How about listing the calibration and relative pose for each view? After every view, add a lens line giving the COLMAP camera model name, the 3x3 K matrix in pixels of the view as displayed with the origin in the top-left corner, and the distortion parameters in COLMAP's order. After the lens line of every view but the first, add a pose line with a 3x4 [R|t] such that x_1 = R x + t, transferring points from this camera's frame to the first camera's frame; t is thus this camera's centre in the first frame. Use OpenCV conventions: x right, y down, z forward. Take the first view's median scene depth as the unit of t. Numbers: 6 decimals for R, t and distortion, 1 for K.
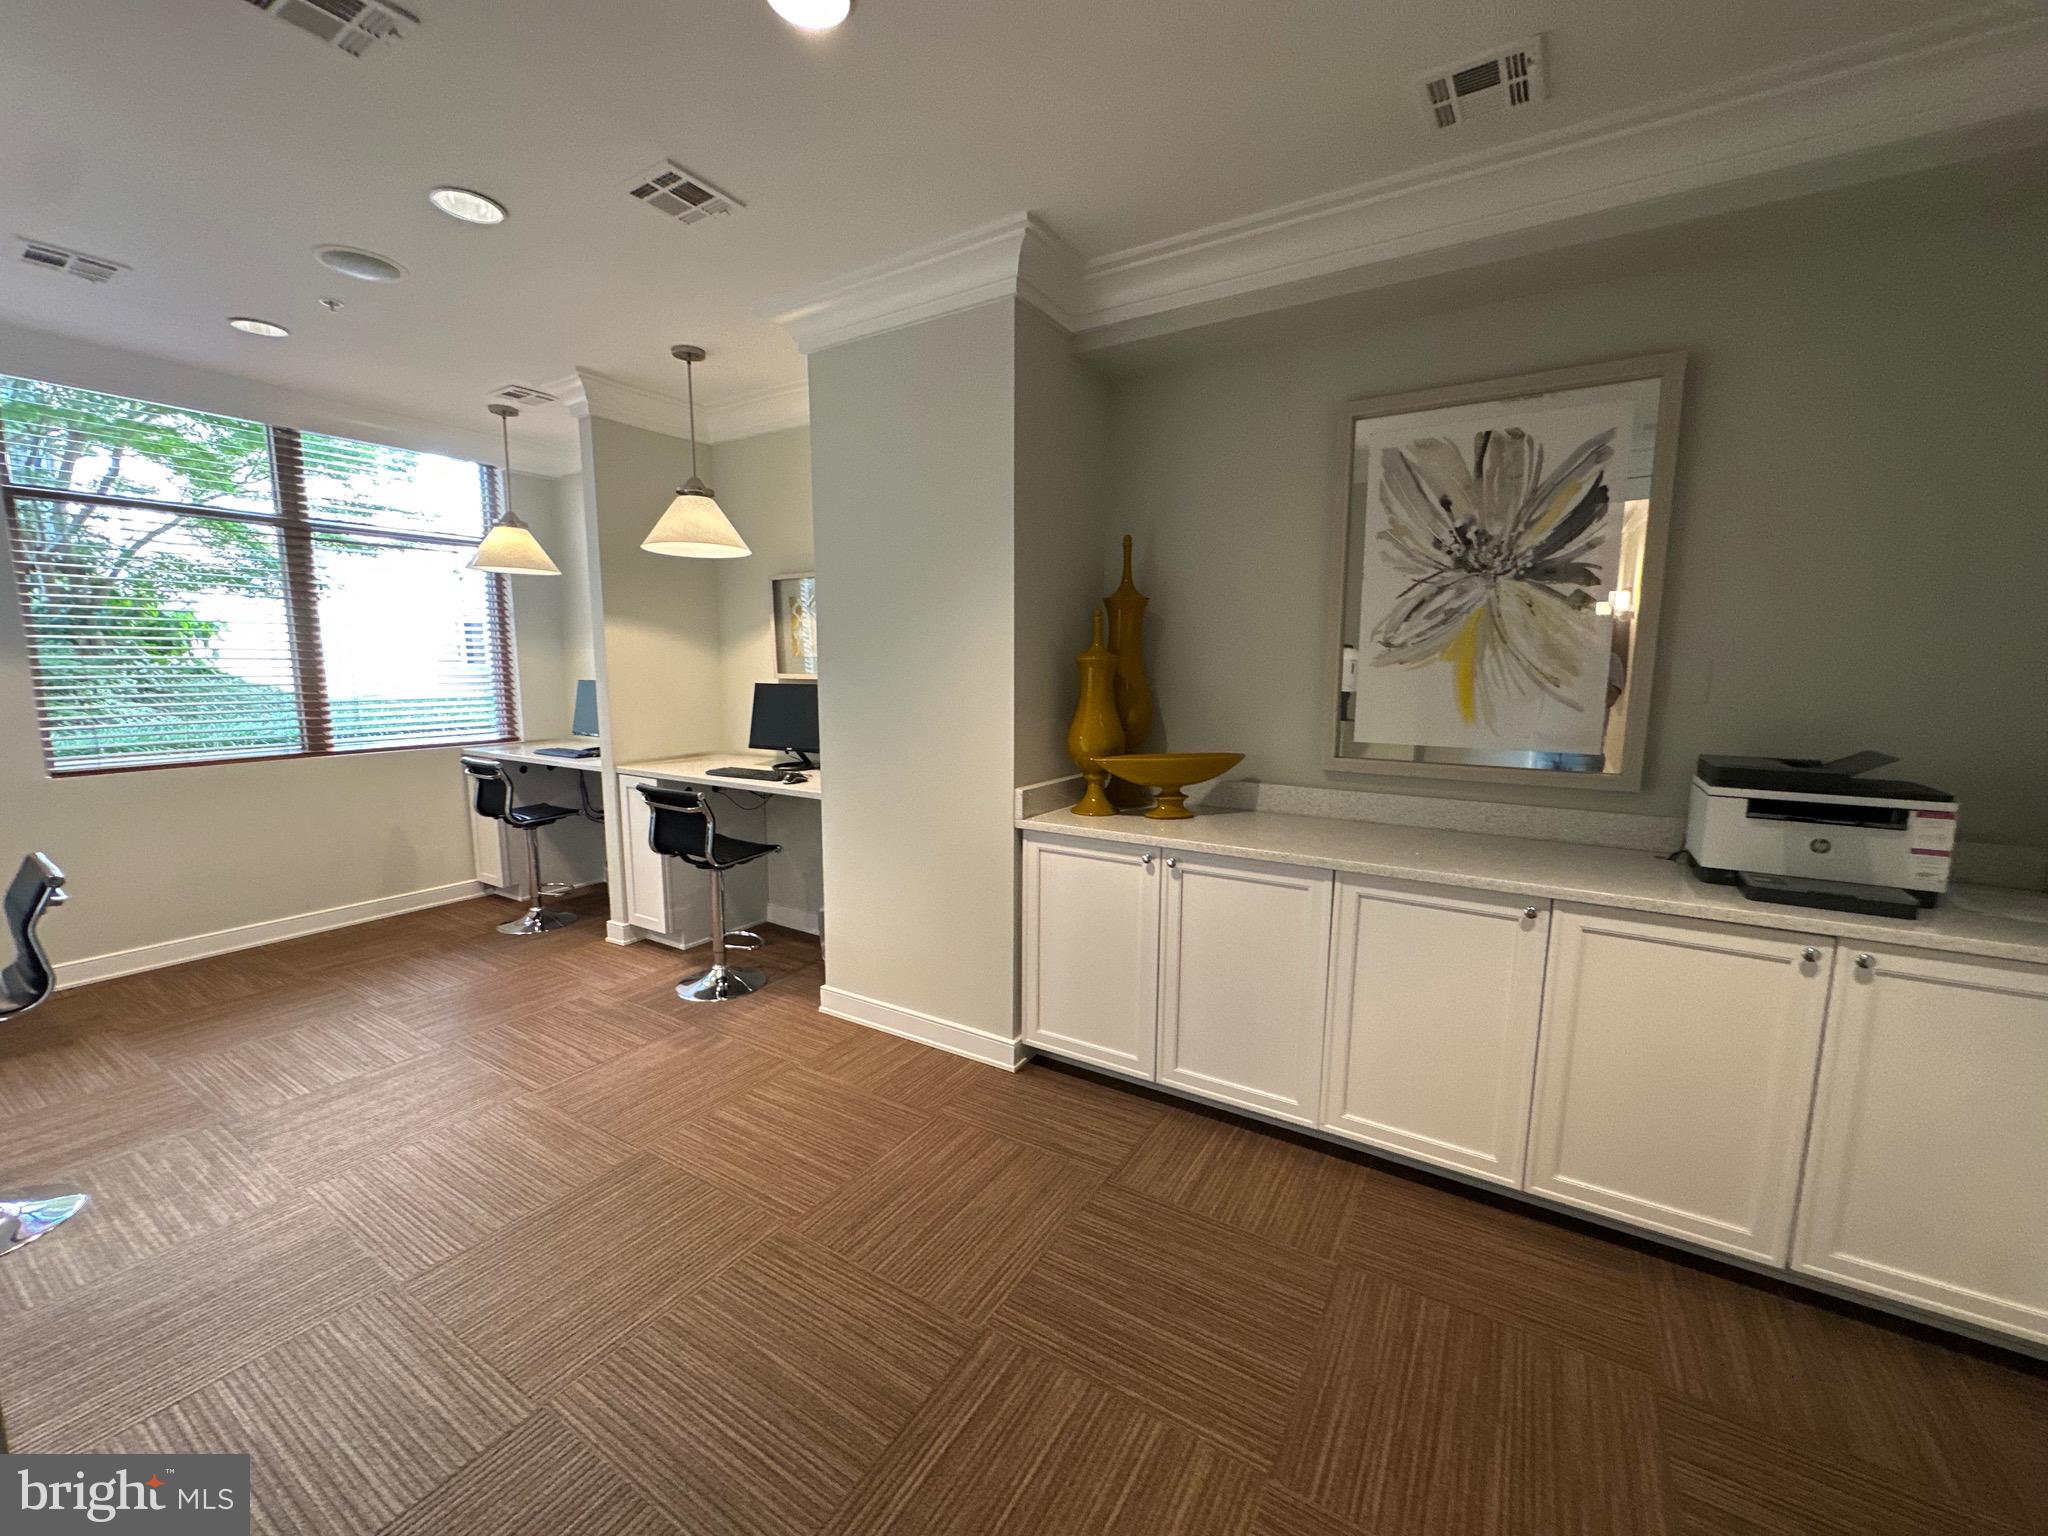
lens RADIAL K [[807.4, 0, 1024.0], [0, 807.4, 768.0], [0, 0, 1]] dist [-0.027536, 0.000074]
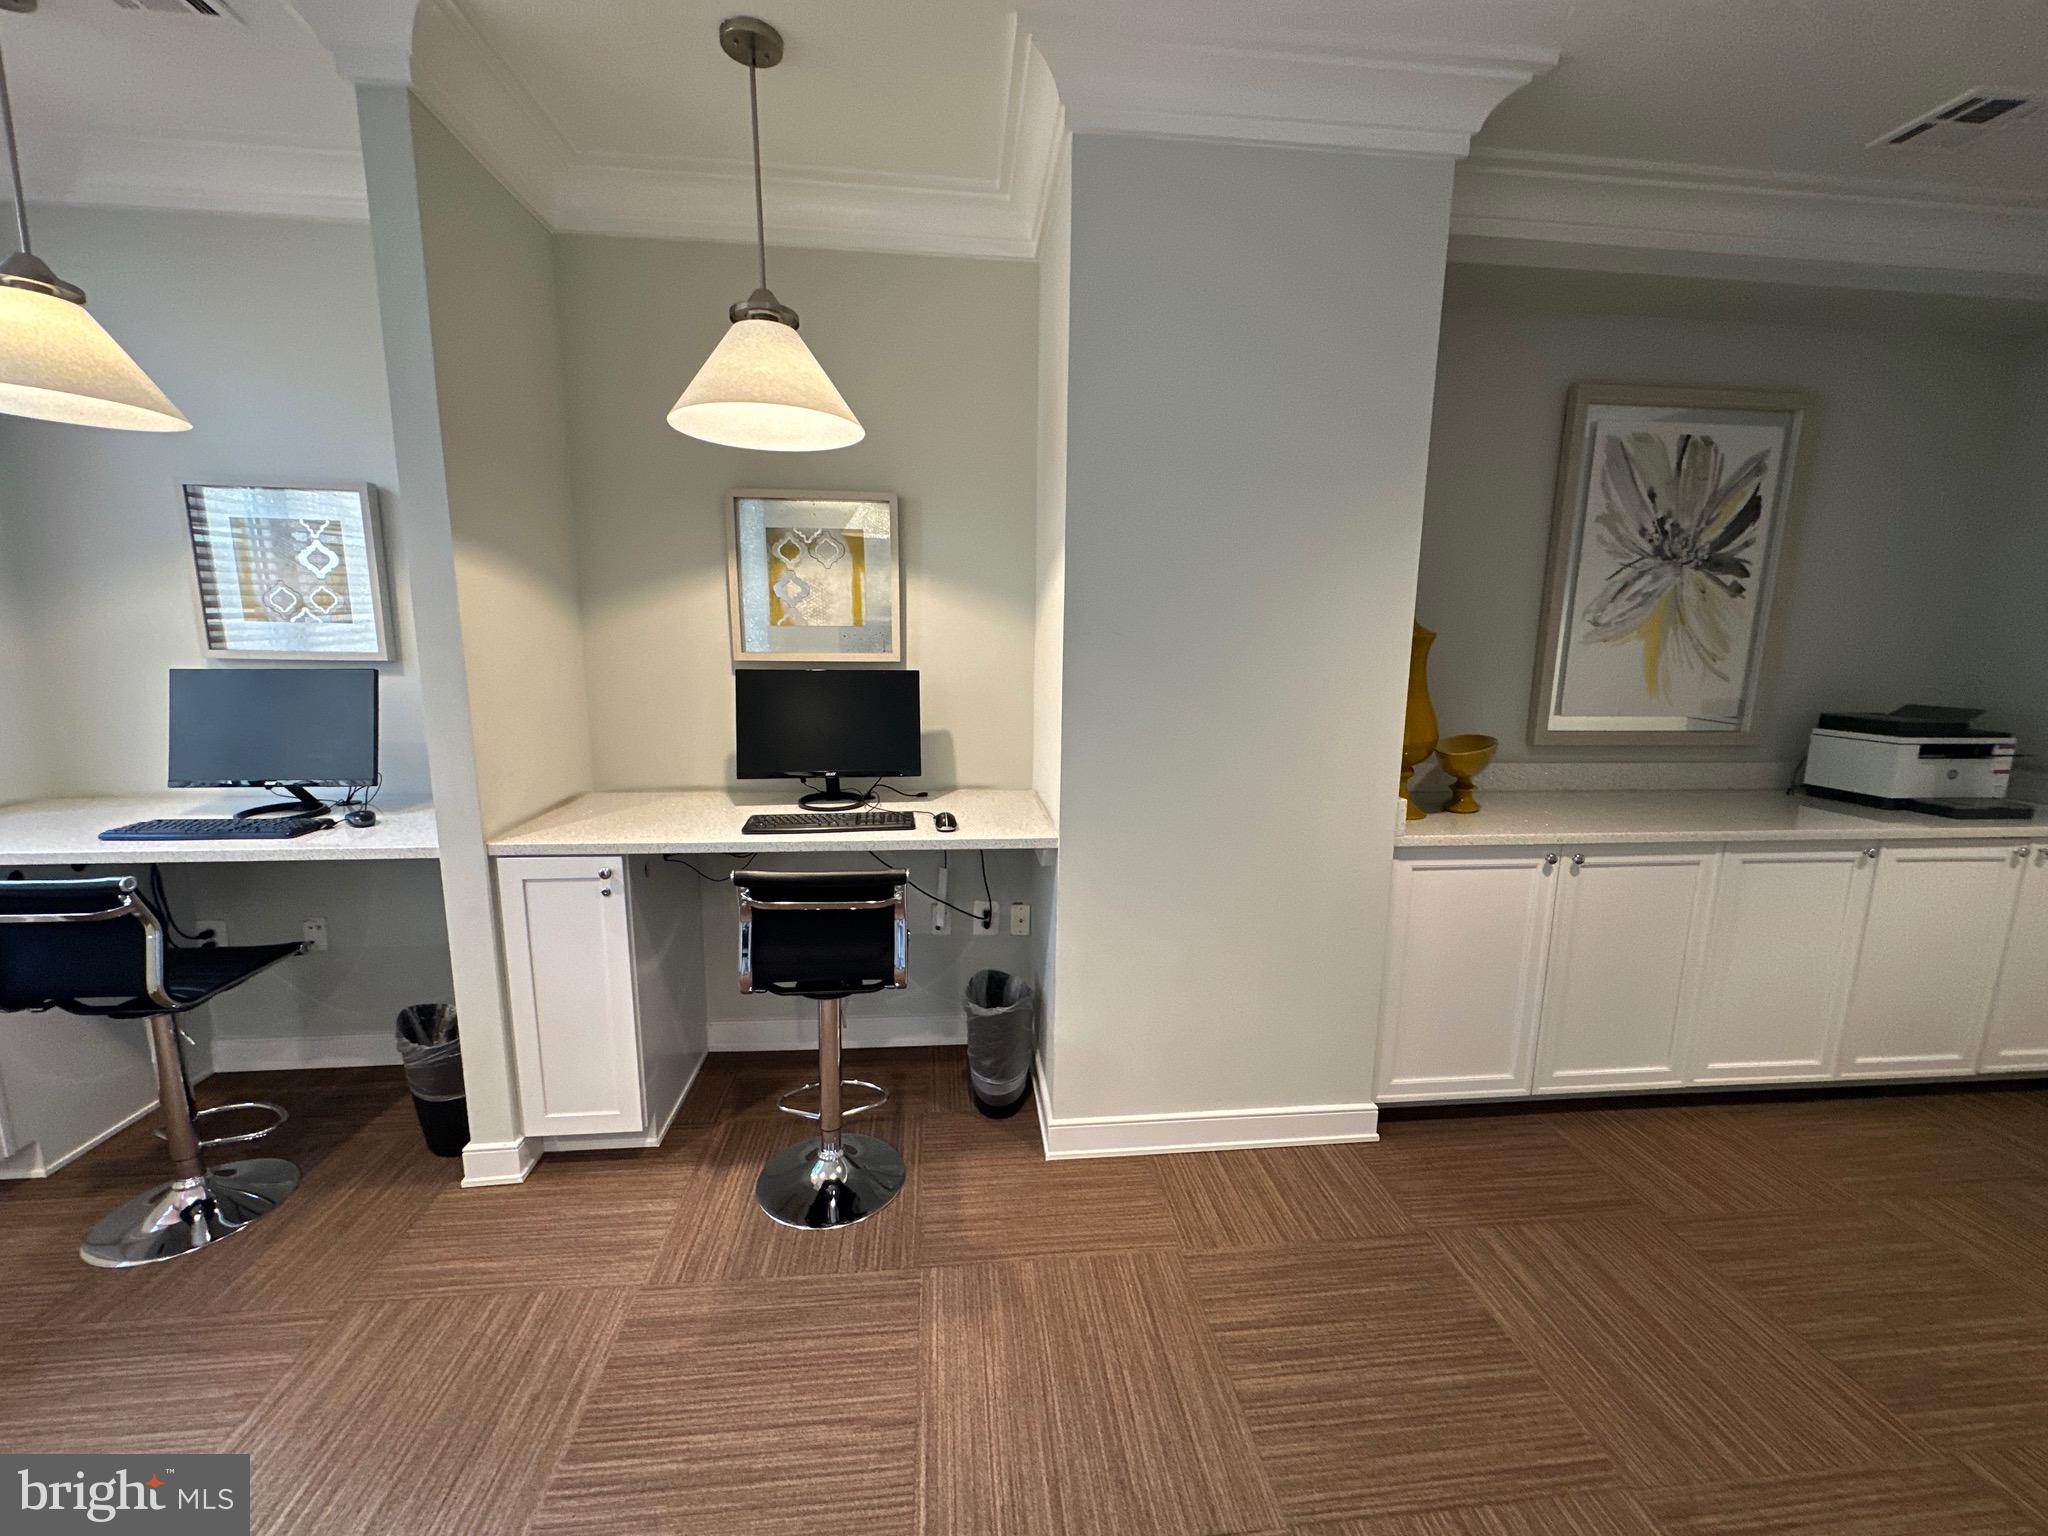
lens RADIAL K [[820.7, 0, 1023.5], [0, 820.7, 770.7], [0, 0, 1]] dist [0.006334, 0.000034]
pose [[0.786975, -0.068349, 0.613187, -0.849028], [0.067195, 0.997428, 0.024938, -0.037854], [-0.613314, 0.021577, 0.789544, 0.620737]]
